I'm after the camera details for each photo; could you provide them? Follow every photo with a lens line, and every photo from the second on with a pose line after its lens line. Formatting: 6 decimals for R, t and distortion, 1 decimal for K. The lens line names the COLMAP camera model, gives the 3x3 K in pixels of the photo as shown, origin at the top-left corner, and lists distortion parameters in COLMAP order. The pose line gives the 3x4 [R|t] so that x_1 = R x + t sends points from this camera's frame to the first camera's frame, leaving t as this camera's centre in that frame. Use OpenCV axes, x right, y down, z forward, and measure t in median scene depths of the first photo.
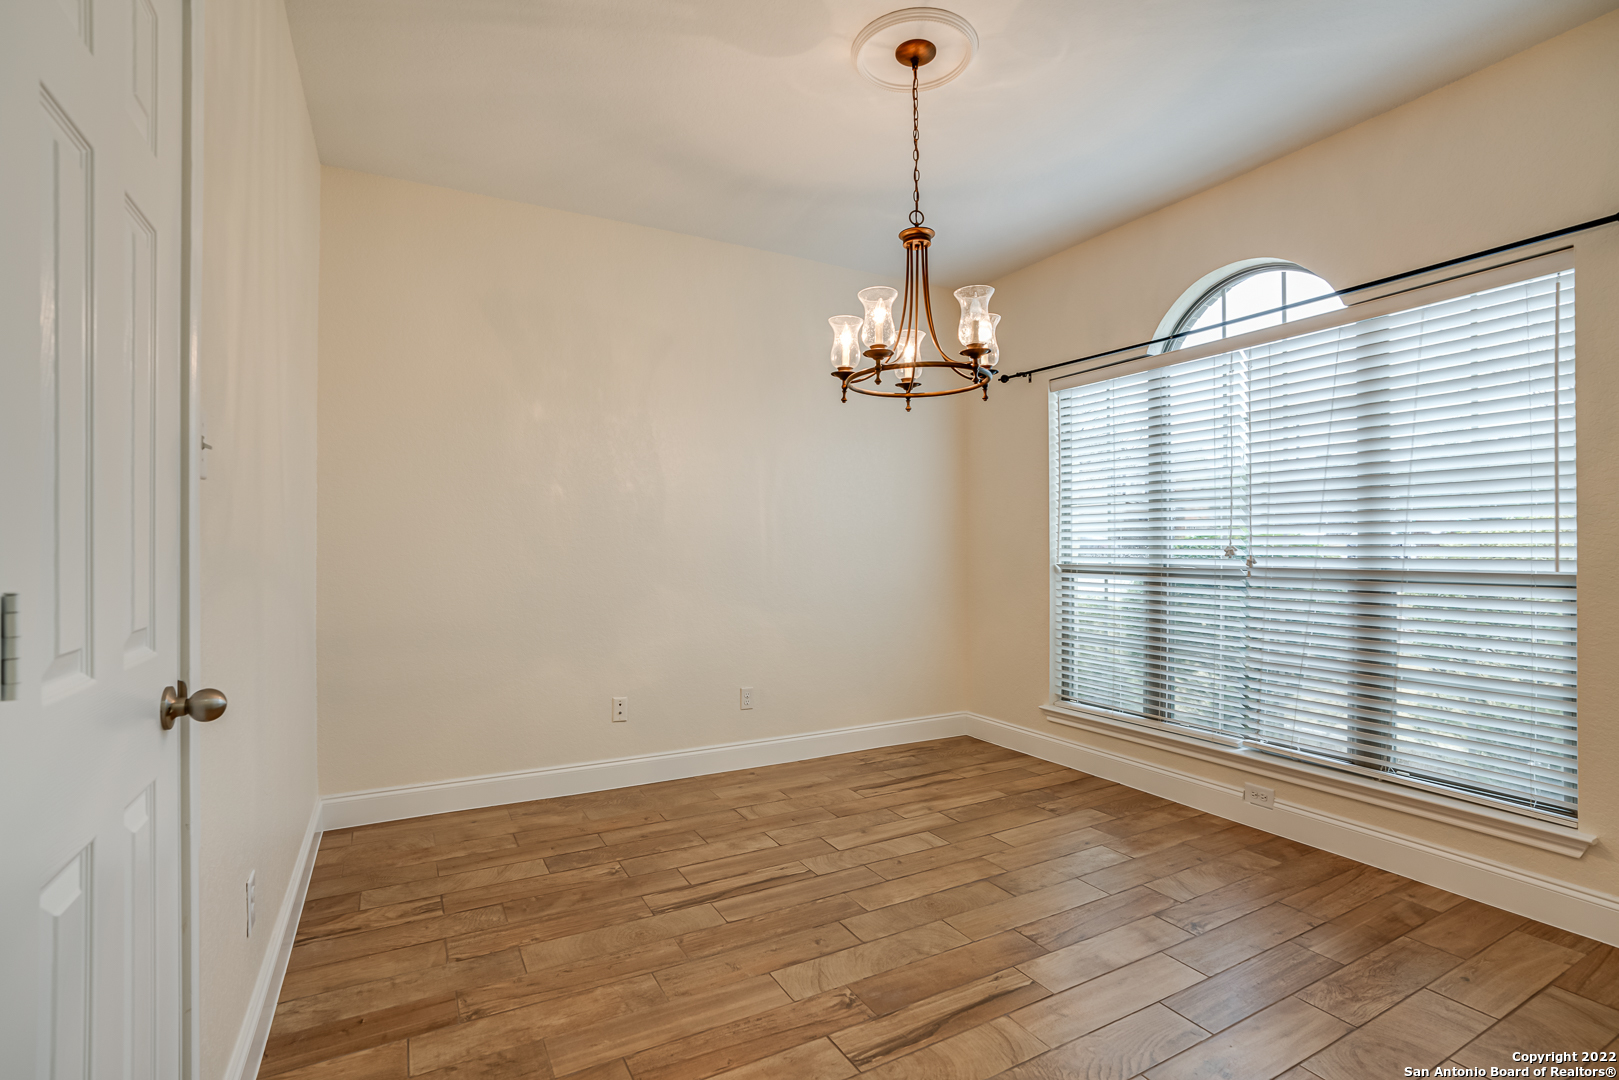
lens RADIAL K [[765.9, 0, 811.3], [0, 765.9, 534.6], [0, 0, 1]] dist [0.000462, 0.000774]
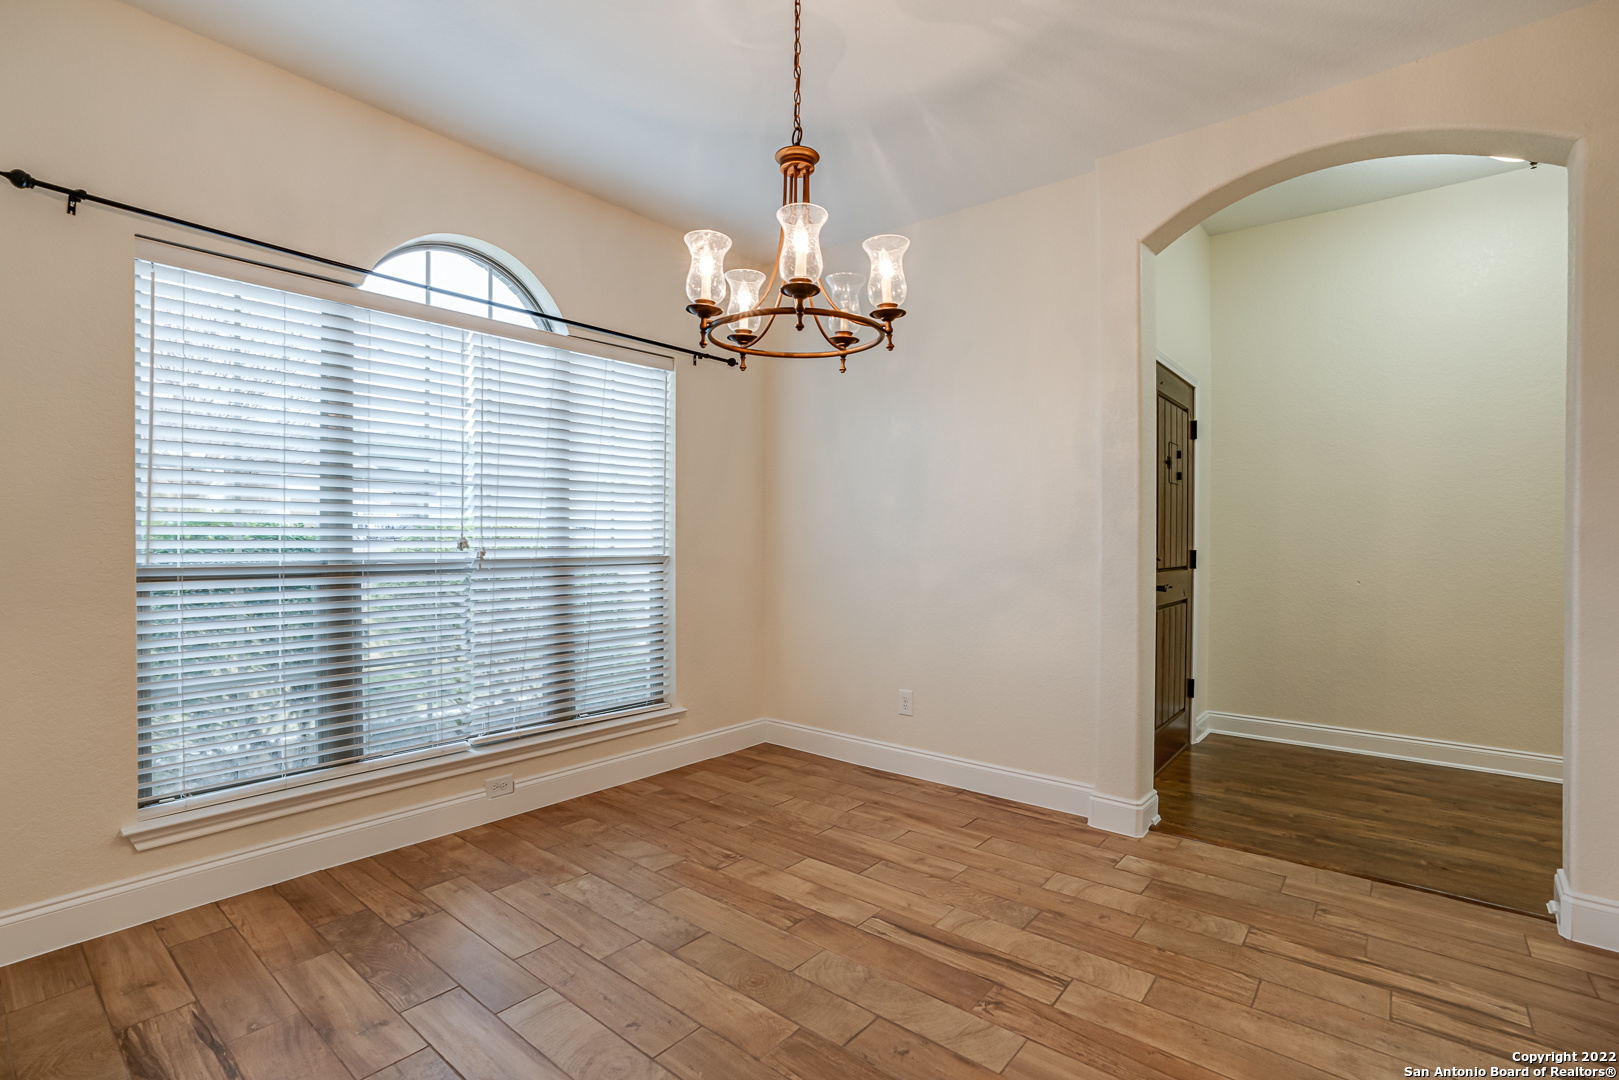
lens RADIAL K [[742.2, 0, 806.9], [0, 742.2, 546.9], [0, 0, 1]] dist [-0.056821, 0.024084]
pose [[-0.355564, -0.008943, 0.934609, -0.448340], [-0.016238, 0.999862, 0.003390, 0.017093], [-0.934511, -0.013971, -0.355660, 0.961322]]
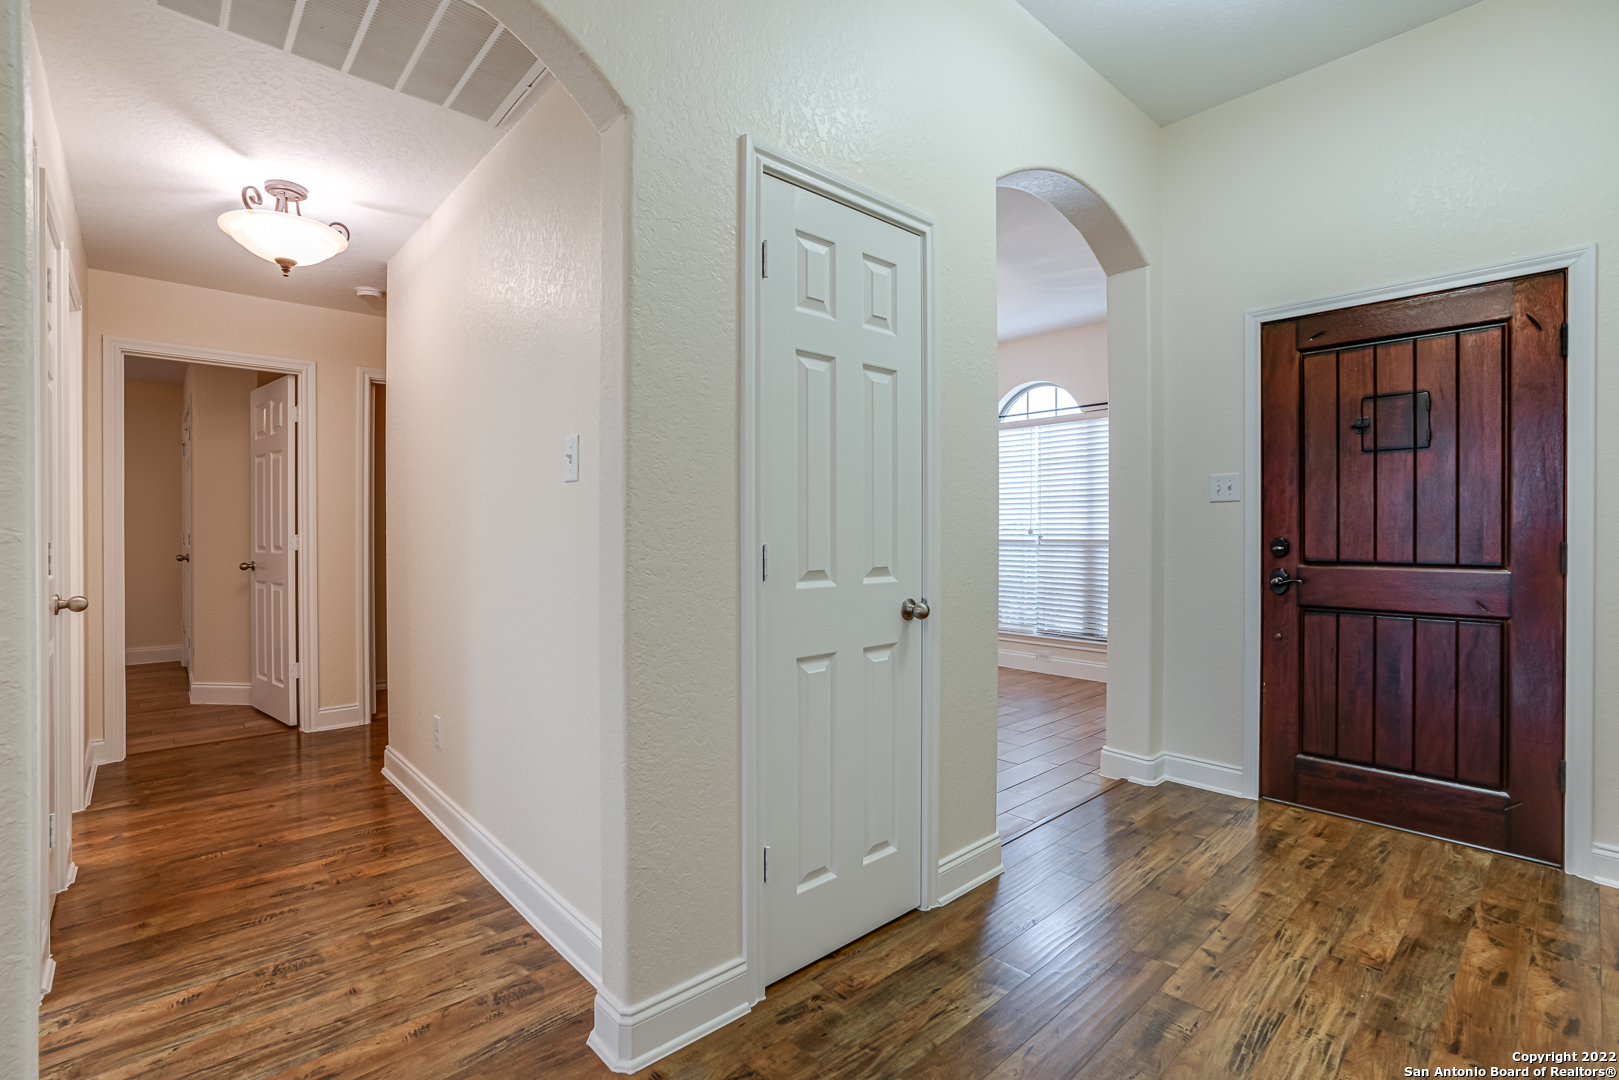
lens RADIAL K [[765.9, 0, 811.3], [0, 765.9, 534.6], [0, 0, 1]] dist [0.000462, 0.000774]
pose [[0.973243, -0.010428, 0.229540, -0.446774], [0.004643, 0.999658, 0.025731, -0.023747], [-0.229730, -0.023977, 0.972959, -0.773231]]
